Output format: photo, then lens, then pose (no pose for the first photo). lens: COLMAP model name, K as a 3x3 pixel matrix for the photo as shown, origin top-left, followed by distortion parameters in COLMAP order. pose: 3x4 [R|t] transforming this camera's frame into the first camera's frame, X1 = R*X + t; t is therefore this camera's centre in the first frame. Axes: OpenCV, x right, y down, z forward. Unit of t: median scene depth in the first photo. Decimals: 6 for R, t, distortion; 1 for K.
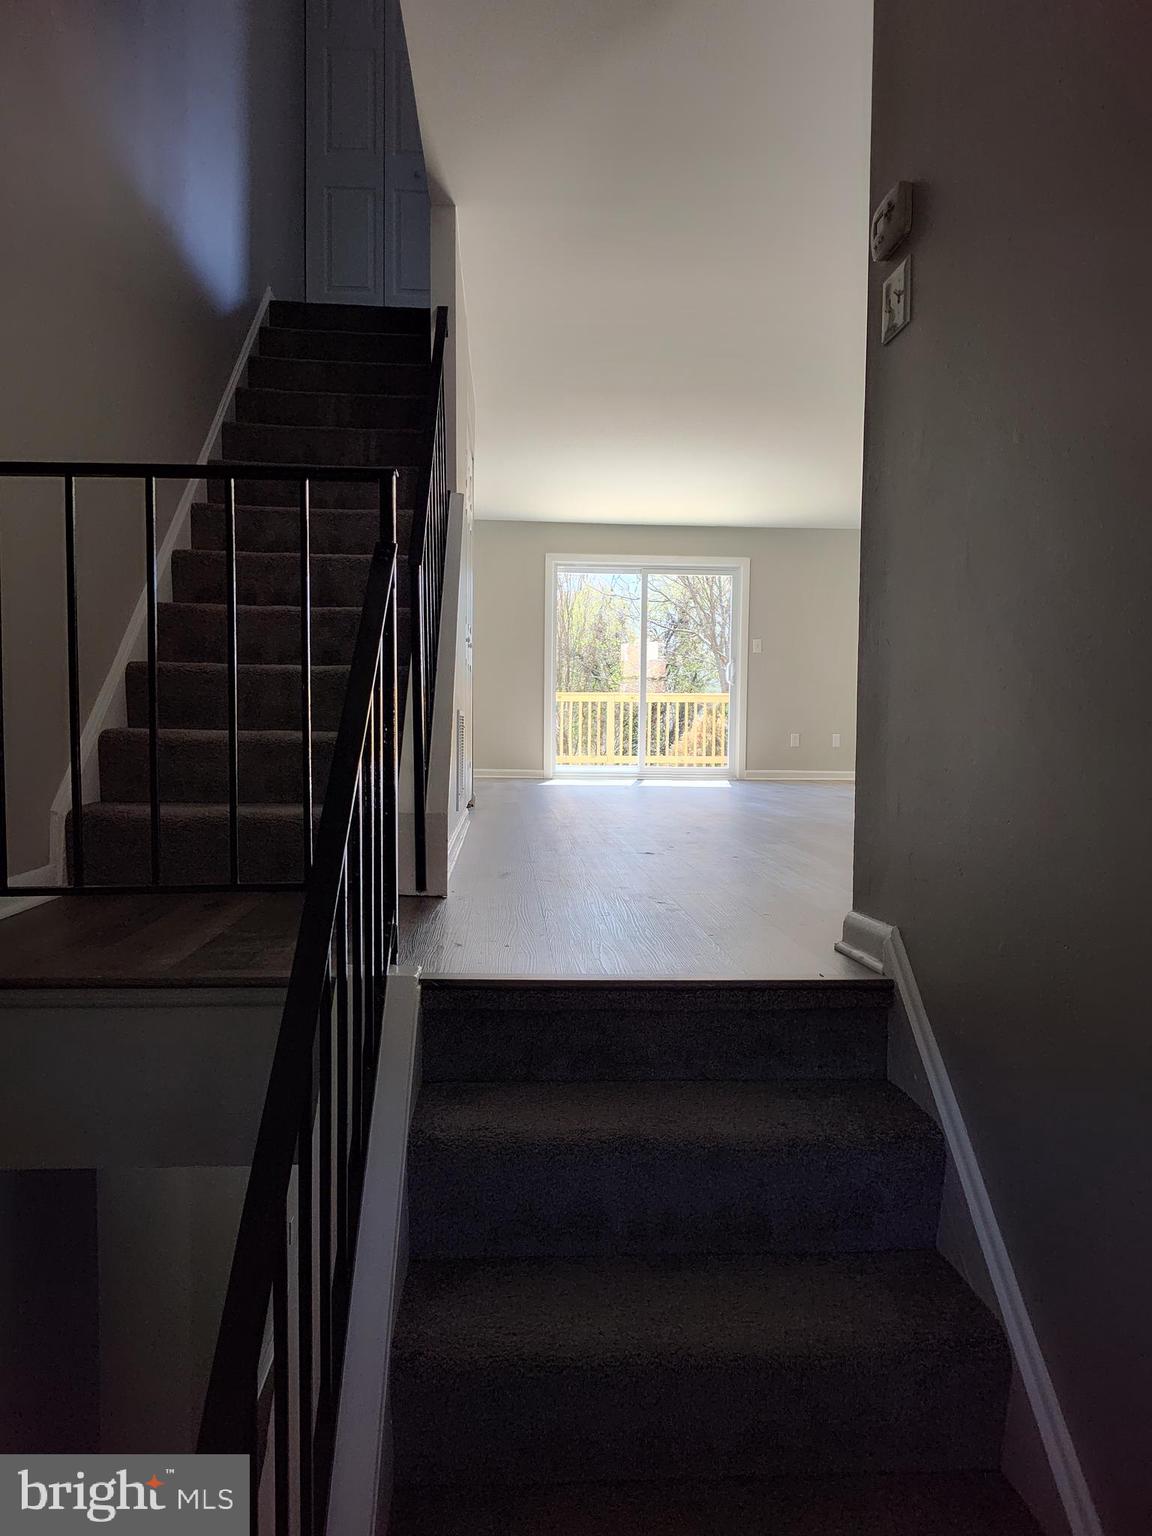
lens RADIAL K [[1041.8, 0, 576.7], [0, 1041.8, 782.2], [0, 0, 1]] dist [0.026797, -0.019257]
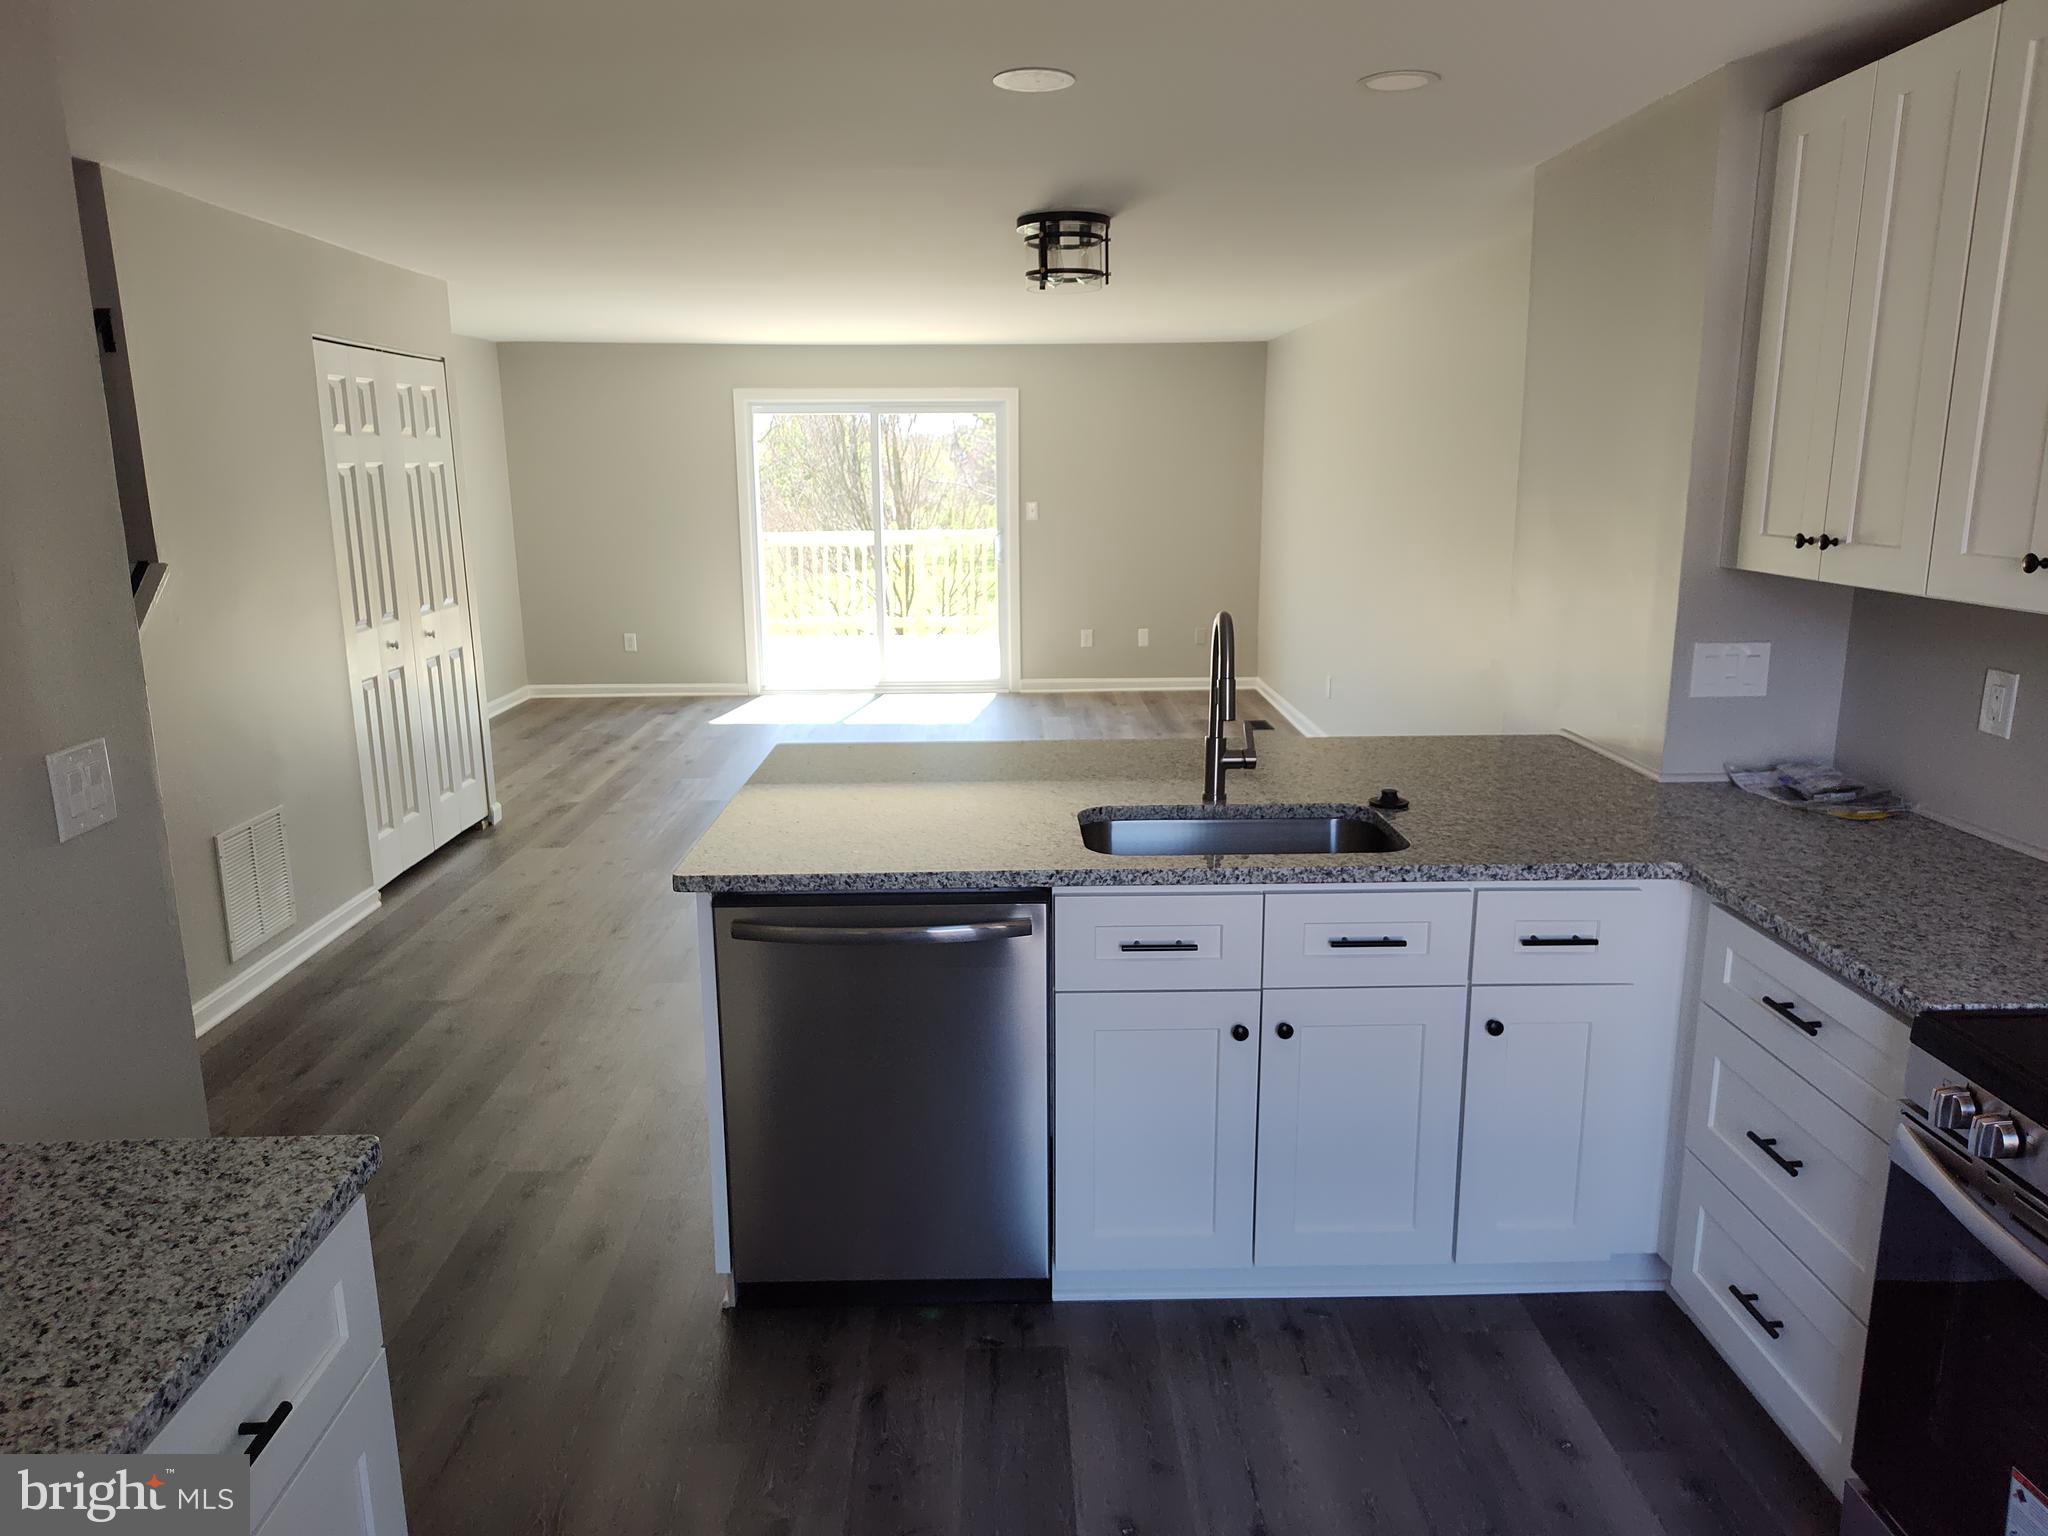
lens RADIAL K [[1389.1, 0, 1025.8], [0, 1389.1, 758.9], [0, 0, 1]] dist [0.026797, -0.019257]
pose [[0.998992, -0.005783, -0.044521, 0.212114], [0.012731, 0.987452, 0.157407, -0.113057], [0.043052, -0.157815, 0.986530, 0.011536]]
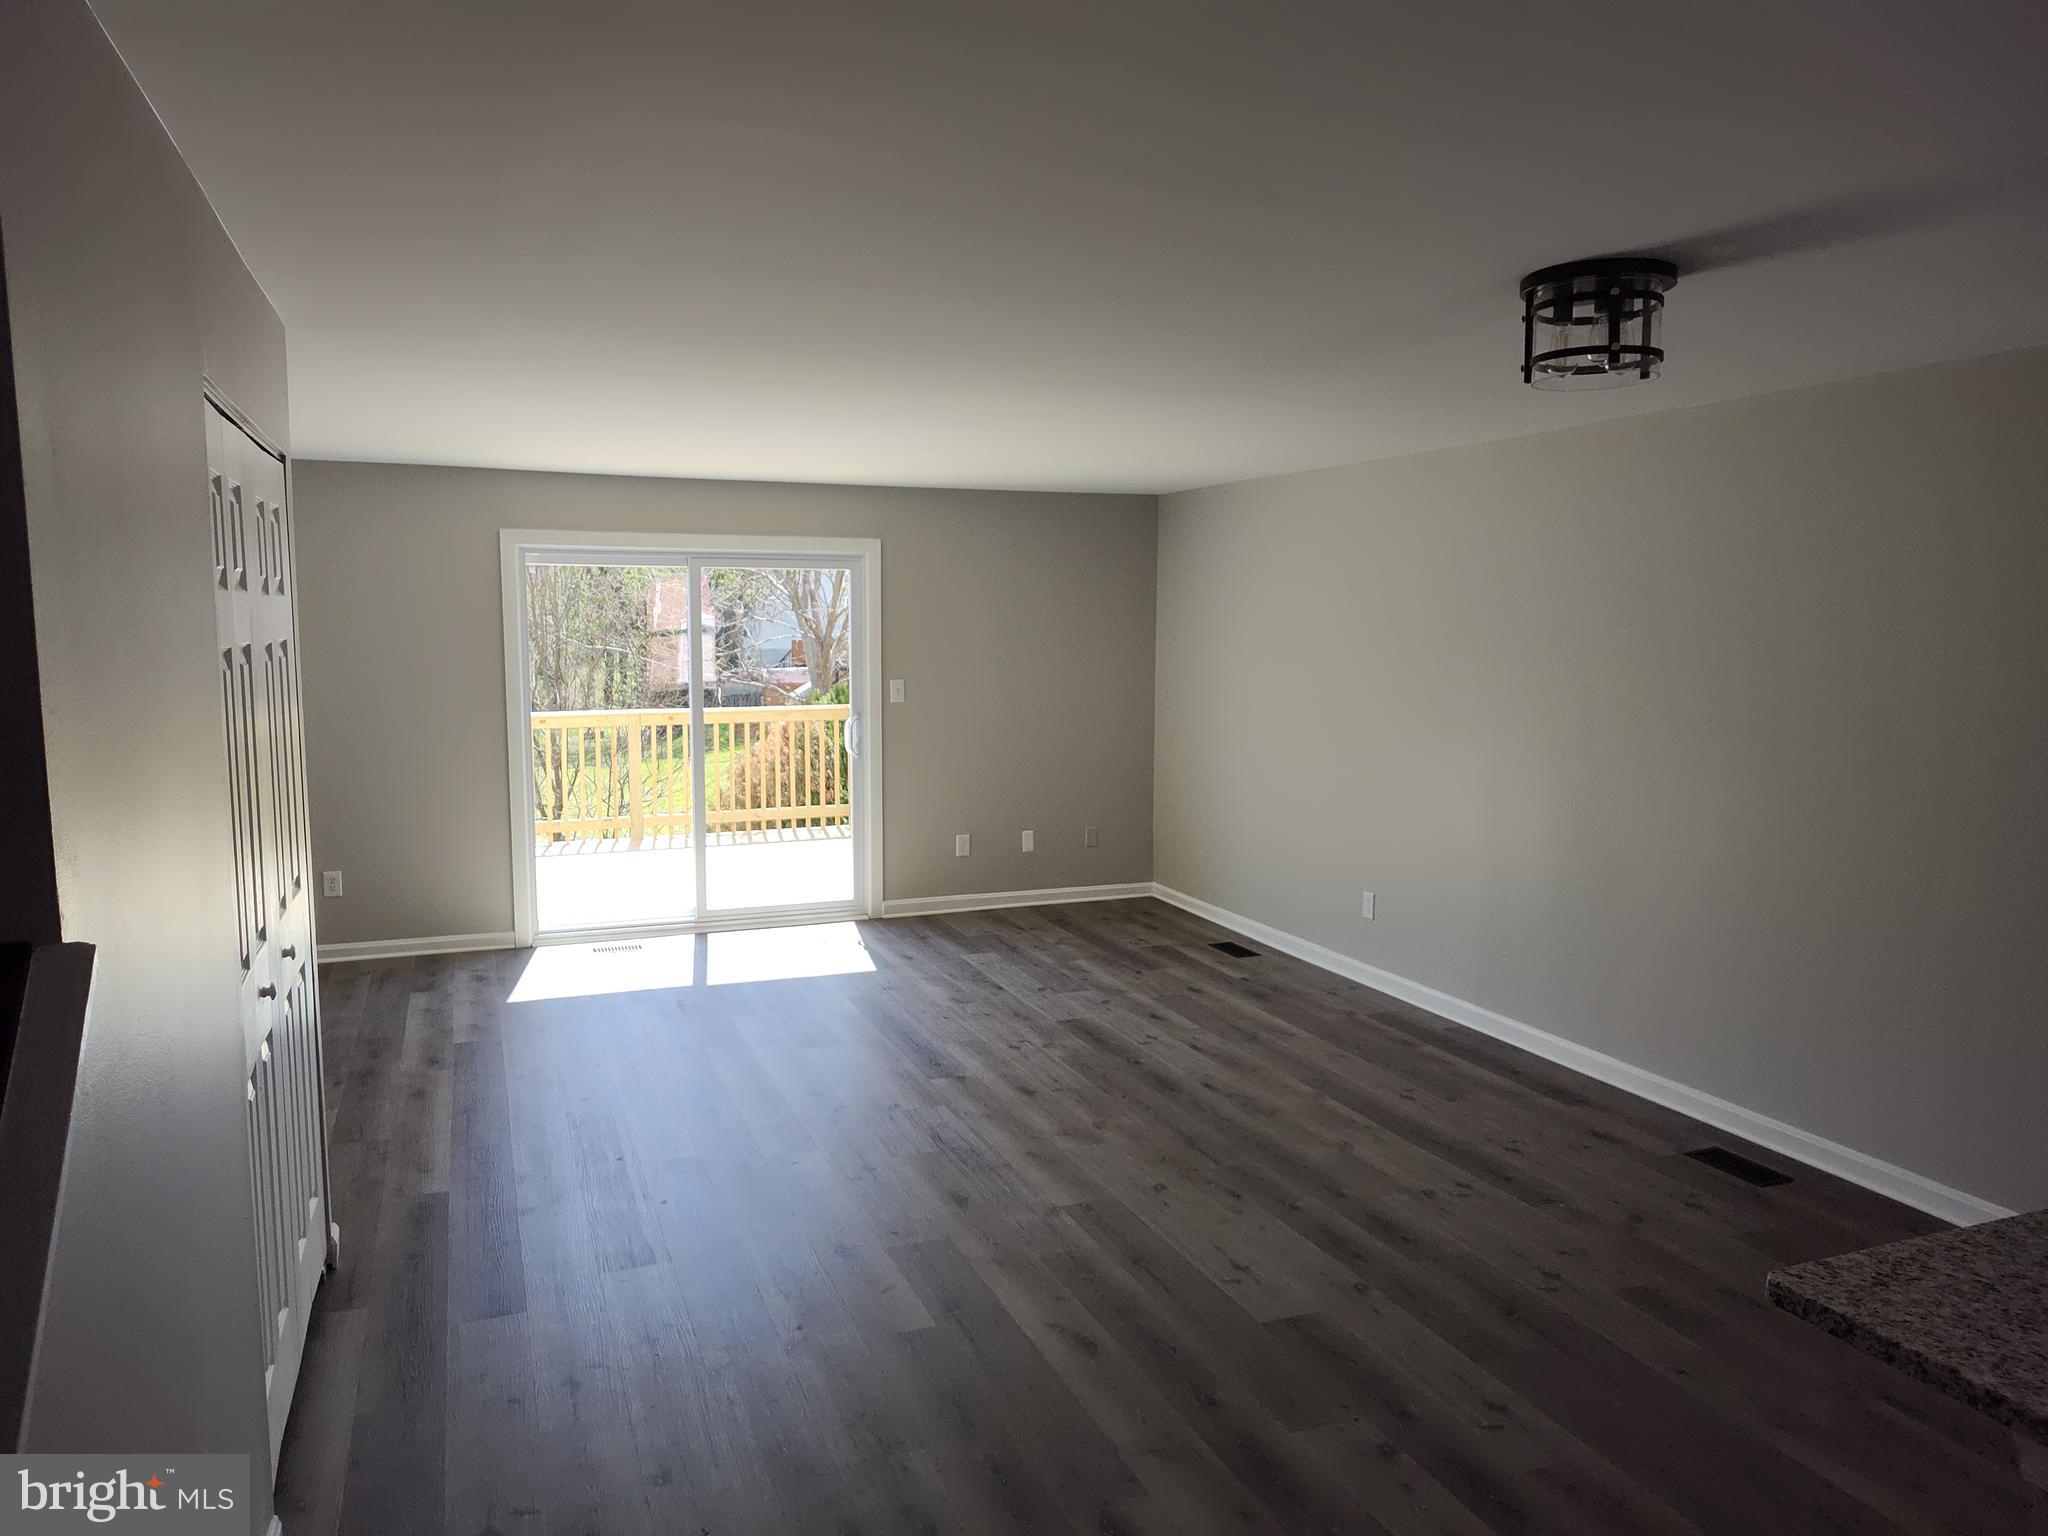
lens RADIAL K [[1389.1, 0, 1035.8], [0, 1389.1, 773.4], [0, 0, 1]] dist [0.026797, -0.019257]
pose [[0.949428, -0.040434, 0.311370, 0.002676], [0.022259, 0.997846, 0.061709, -0.131254], [-0.313194, -0.051657, 0.948283, 0.236700]]
